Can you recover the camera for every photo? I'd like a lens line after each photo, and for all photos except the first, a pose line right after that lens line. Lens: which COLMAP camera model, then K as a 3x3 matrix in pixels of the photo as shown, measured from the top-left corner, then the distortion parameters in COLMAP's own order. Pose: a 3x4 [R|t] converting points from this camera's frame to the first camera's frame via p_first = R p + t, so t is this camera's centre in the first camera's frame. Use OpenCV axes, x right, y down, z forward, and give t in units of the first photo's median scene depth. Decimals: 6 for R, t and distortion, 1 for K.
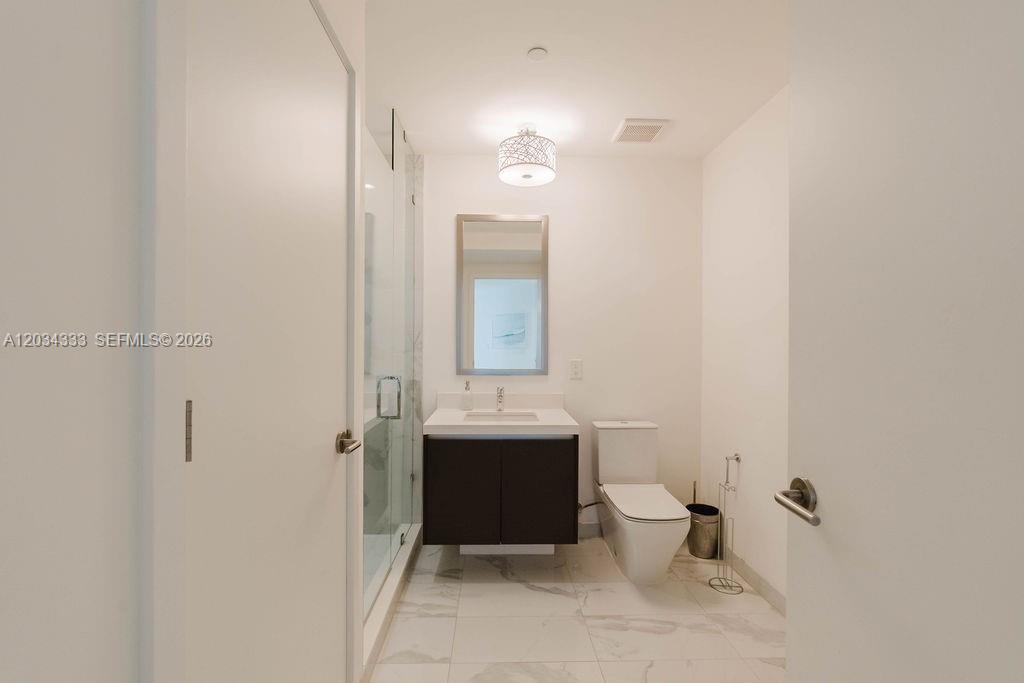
lens RADIAL K [[424.8, 0, 512.0], [0, 424.8, 341.5], [0, 0, 1]] dist [0.001568, 0.000051]
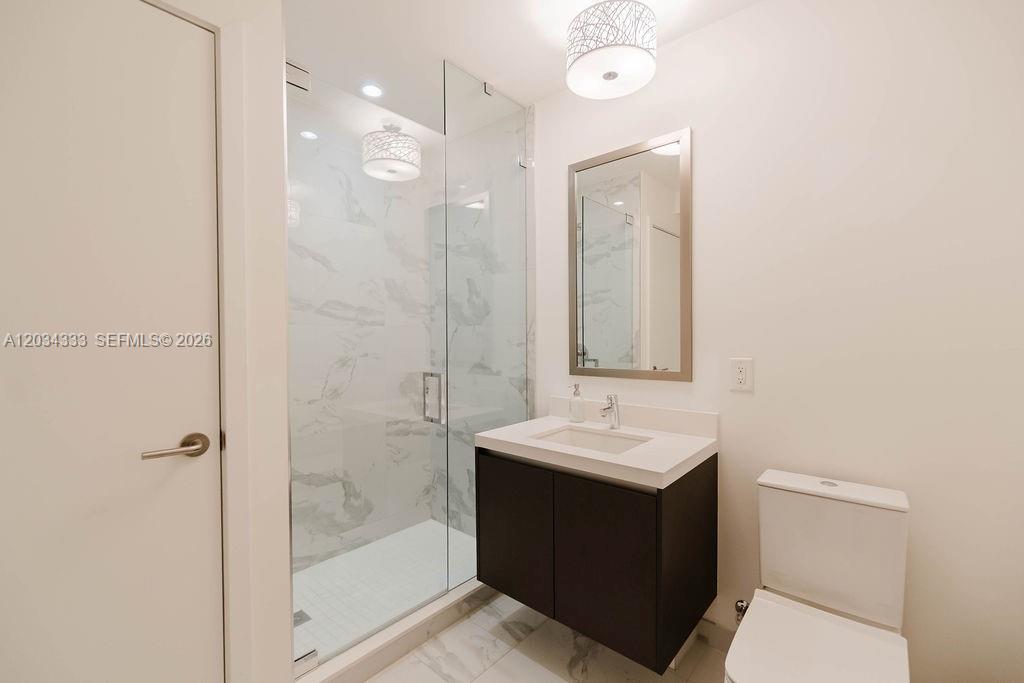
lens RADIAL K [[434.9, 0, 512.0], [0, 434.9, 341.5], [0, 0, 1]] dist [-0.002566, -0.000100]
pose [[0.732740, -0.003859, -0.680497, 0.332914], [0.016945, 0.999777, 0.012577, 0.006933], [0.680297, -0.020747, 0.732643, 0.354815]]
